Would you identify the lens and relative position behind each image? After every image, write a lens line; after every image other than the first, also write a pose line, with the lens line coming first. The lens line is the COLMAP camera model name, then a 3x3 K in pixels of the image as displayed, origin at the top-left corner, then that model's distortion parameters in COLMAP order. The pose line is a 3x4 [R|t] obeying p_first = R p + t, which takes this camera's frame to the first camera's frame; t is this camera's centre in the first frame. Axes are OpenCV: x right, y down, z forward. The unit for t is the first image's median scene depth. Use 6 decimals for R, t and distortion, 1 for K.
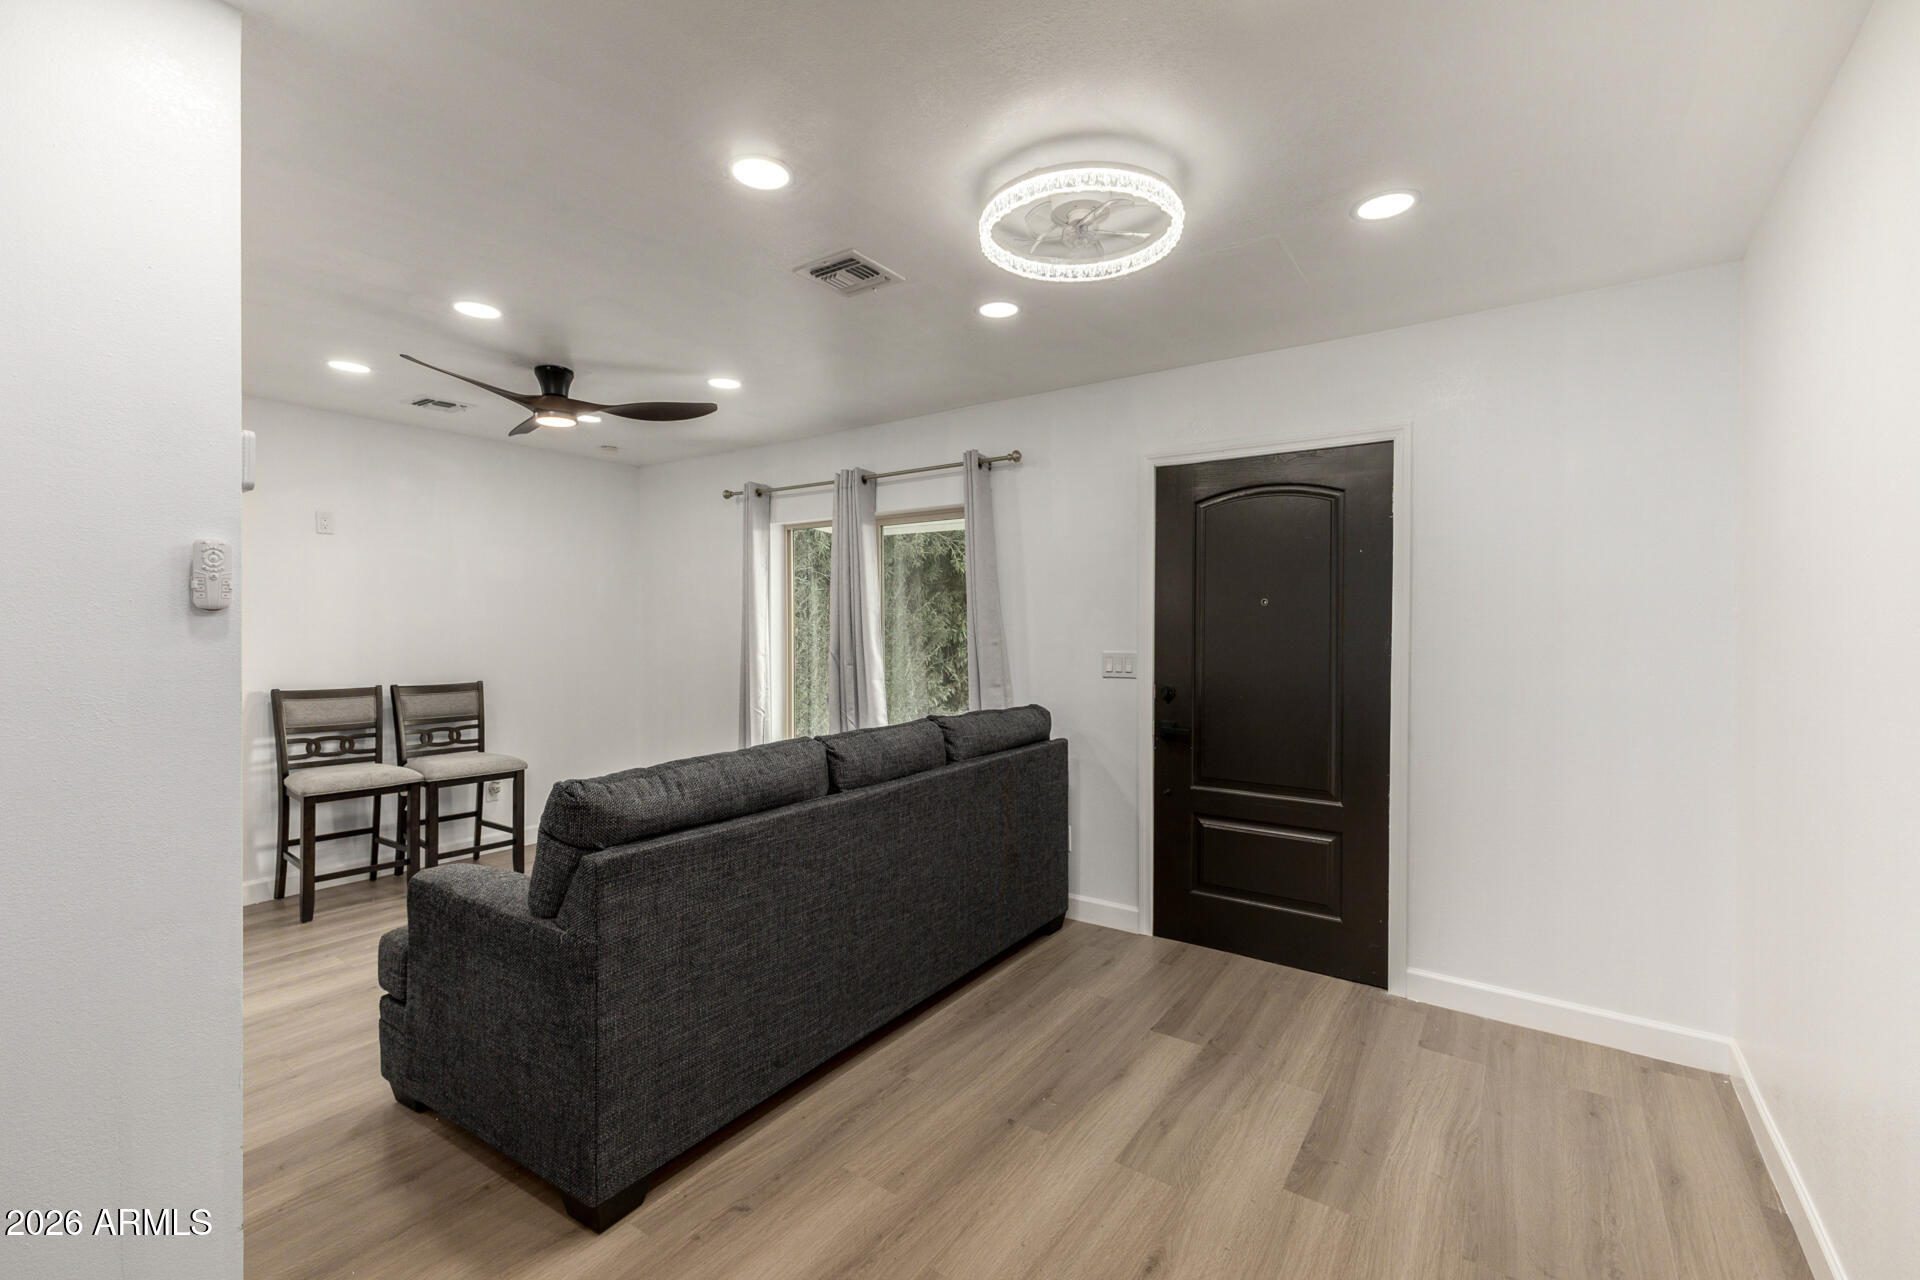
lens RADIAL K [[809.9, 0, 948.0], [0, 809.9, 643.3], [0, 0, 1]] dist [0.018776, -0.004336]
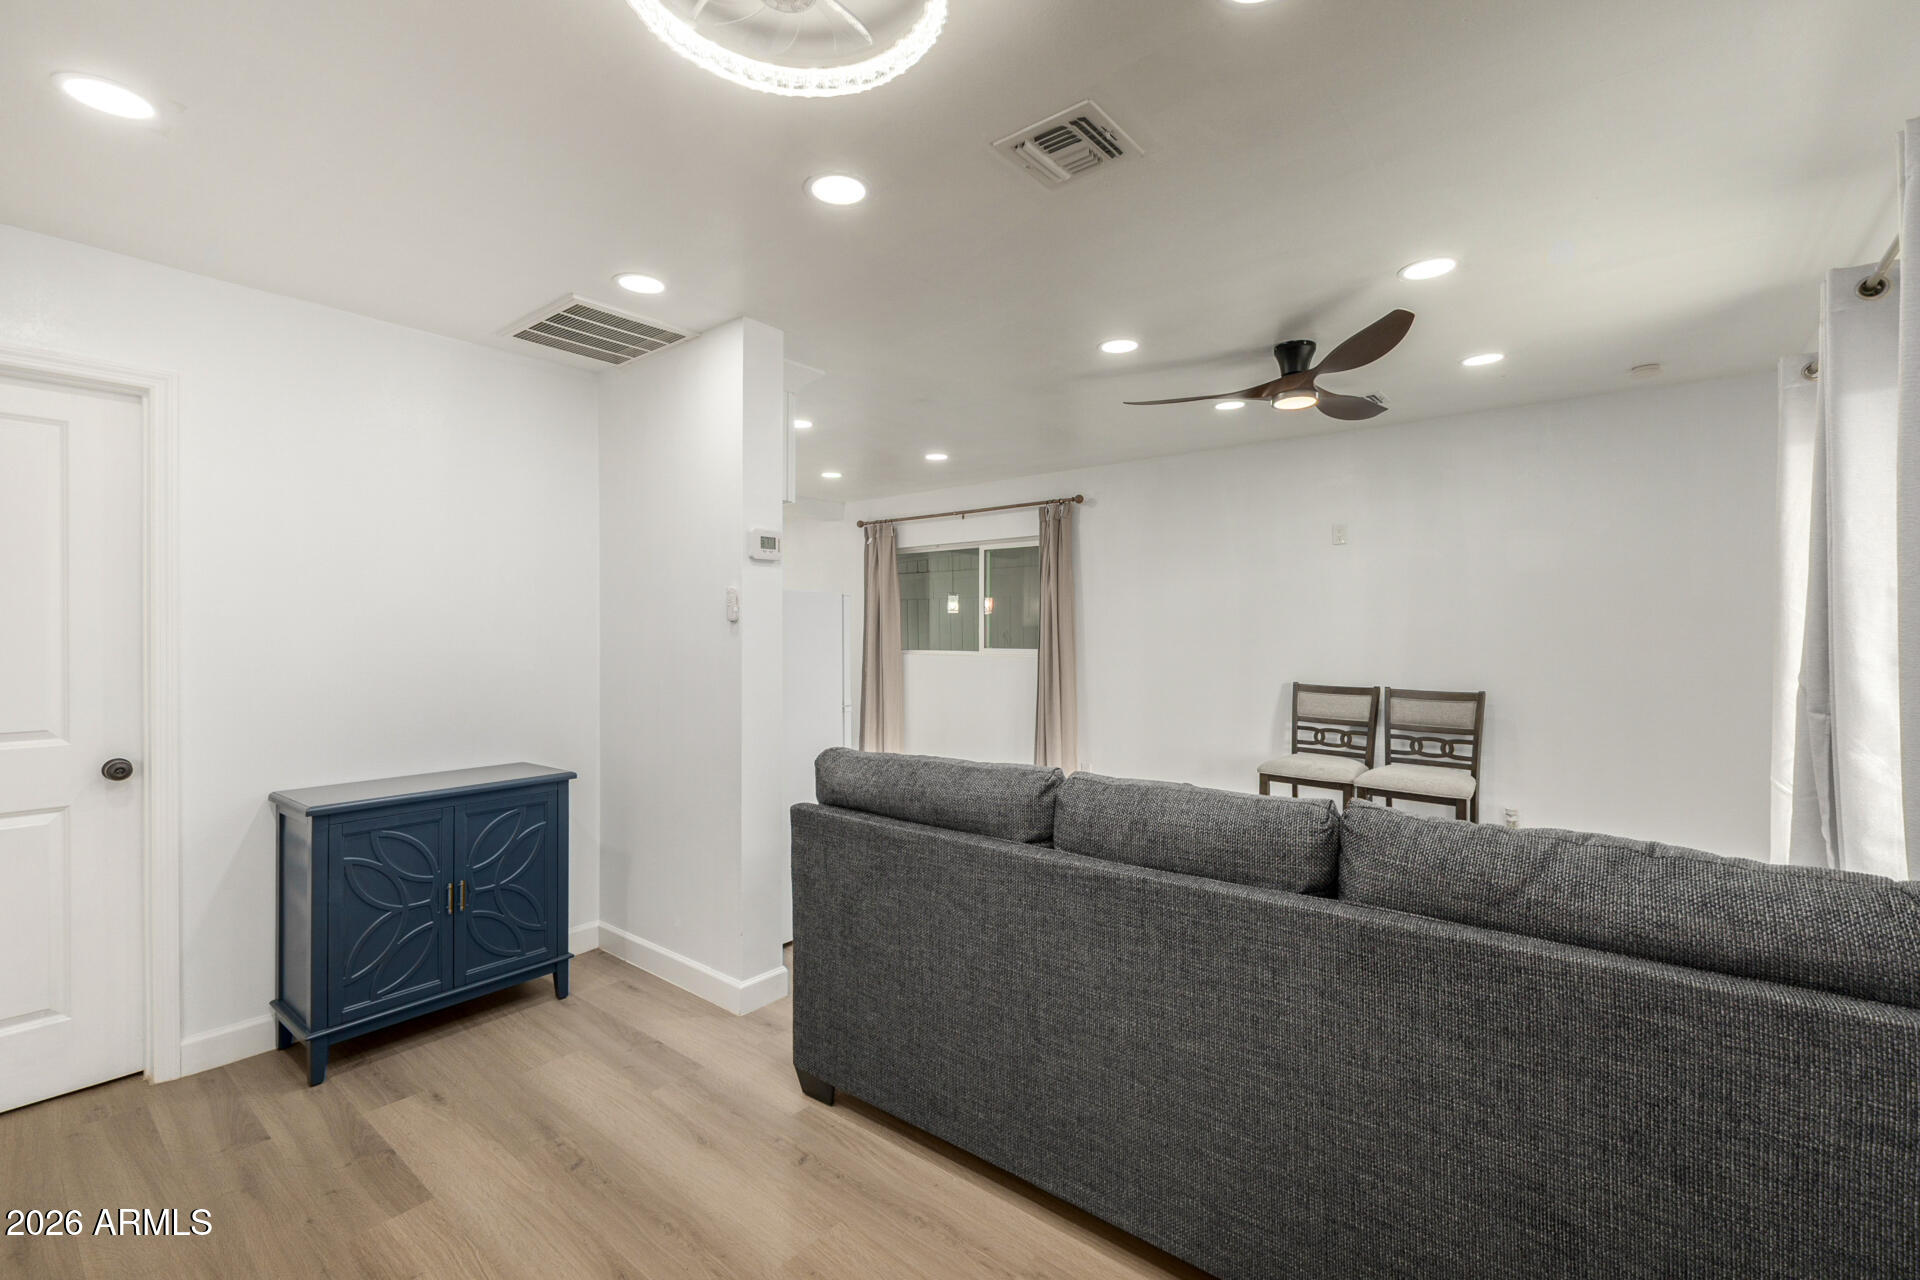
lens RADIAL K [[809.9, 0, 948.0], [0, 809.9, 643.3], [0, 0, 1]] dist [0.018776, -0.004336]
pose [[-0.045542, 0.017174, -0.998815, 0.499455], [-0.019421, 0.999648, 0.018074, -0.014773], [0.998774, 0.020221, -0.045192, 0.749189]]
